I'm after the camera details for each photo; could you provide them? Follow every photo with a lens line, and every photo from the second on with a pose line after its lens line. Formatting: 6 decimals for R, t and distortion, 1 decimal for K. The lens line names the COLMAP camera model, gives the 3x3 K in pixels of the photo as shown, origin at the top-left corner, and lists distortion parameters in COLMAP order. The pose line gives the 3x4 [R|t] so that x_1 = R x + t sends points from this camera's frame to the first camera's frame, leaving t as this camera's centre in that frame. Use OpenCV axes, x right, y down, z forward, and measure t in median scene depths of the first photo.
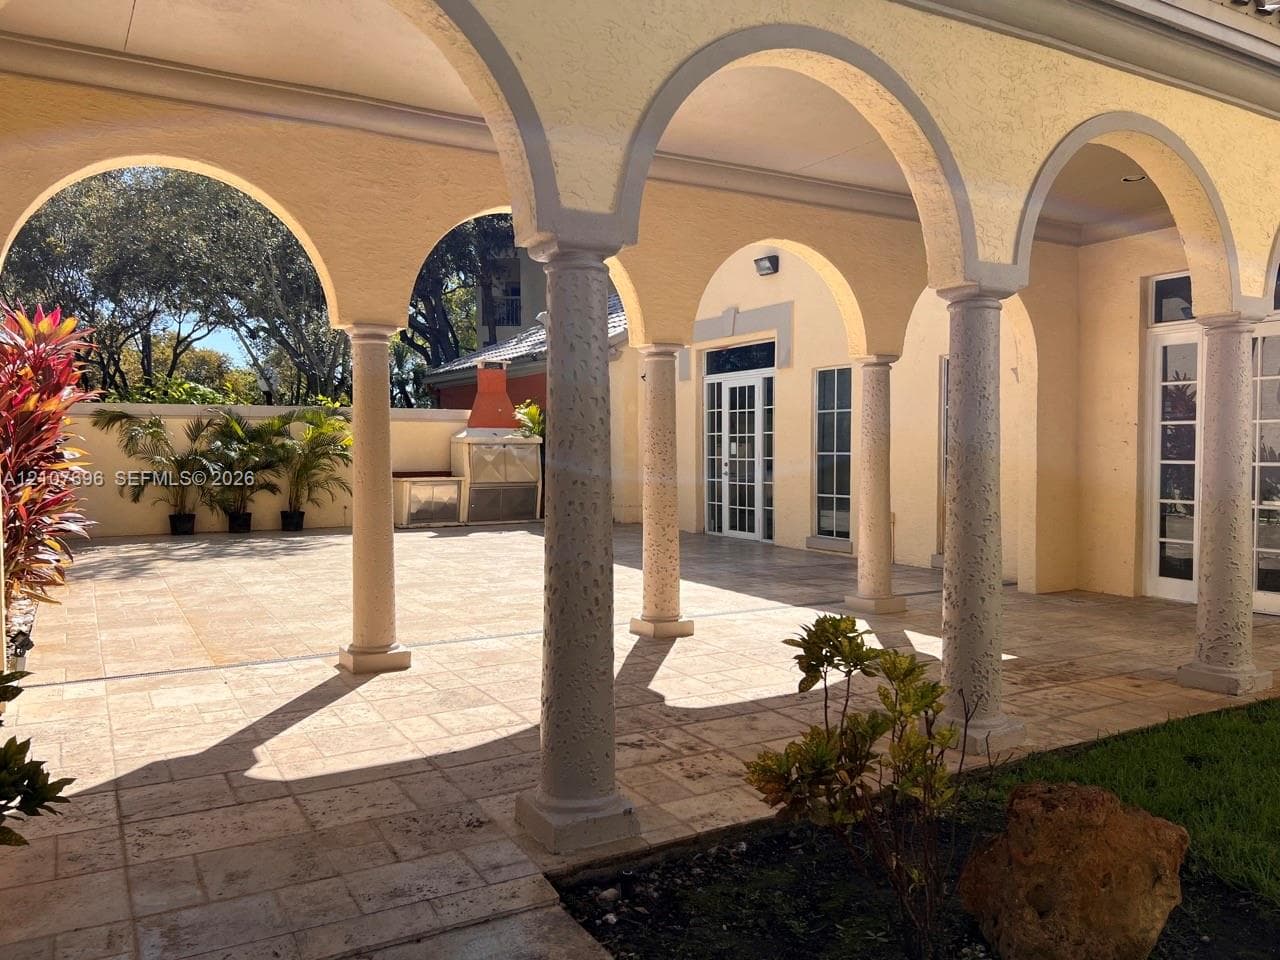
lens RADIAL K [[964.0, 0, 640.0], [0, 964.0, 480.0], [0, 0, 1]] dist [0.061892, -0.074721]
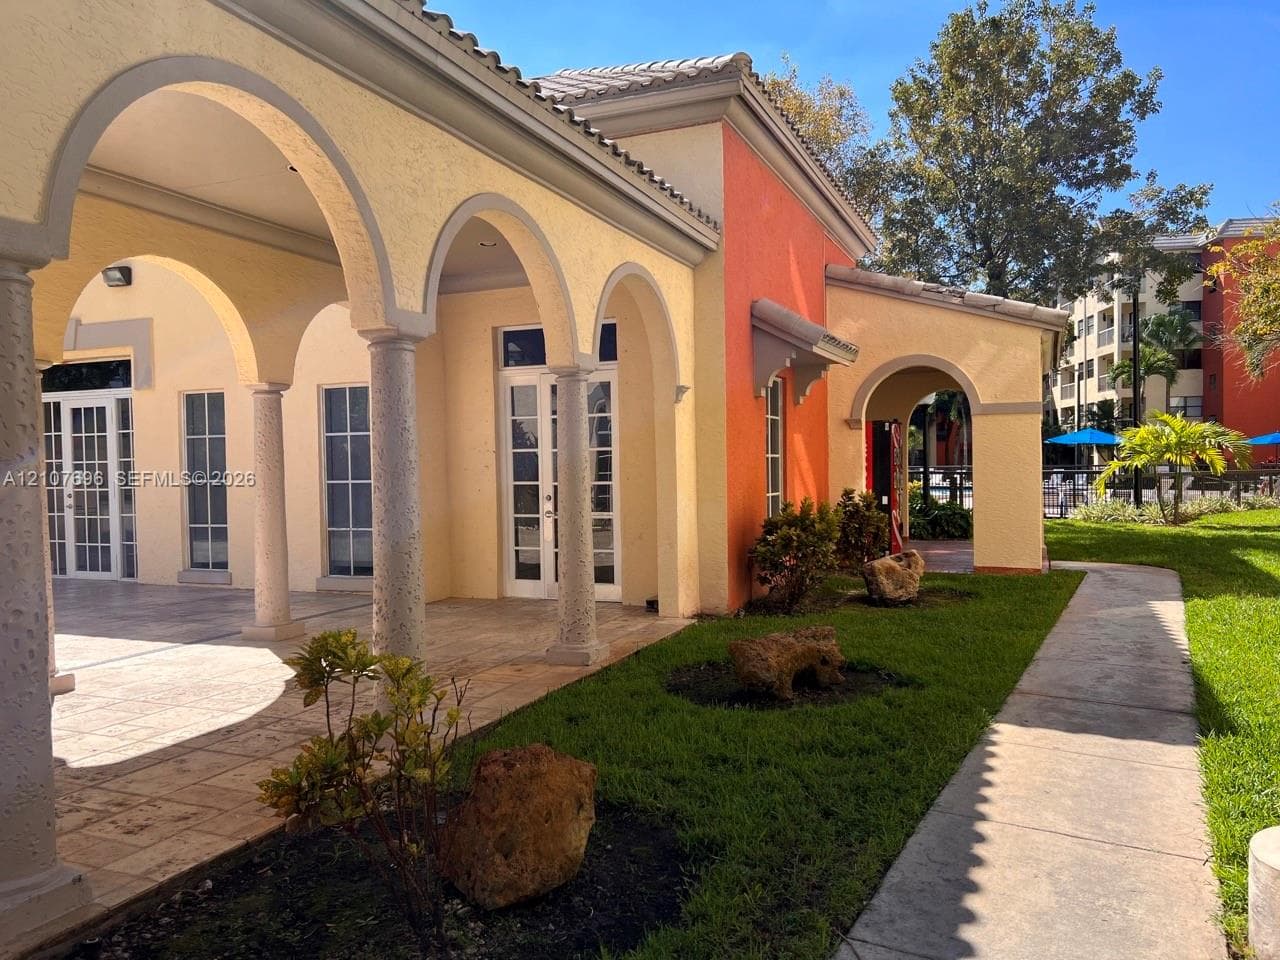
lens RADIAL K [[964.0, 0, 640.0], [0, 964.0, 480.0], [0, 0, 1]] dist [0.061892, -0.074721]
pose [[0.790418, -0.019818, 0.612247, -0.112406], [0.035152, 0.999297, -0.013035, -0.002541], [-0.611558, 0.031825, 0.790559, -0.046703]]
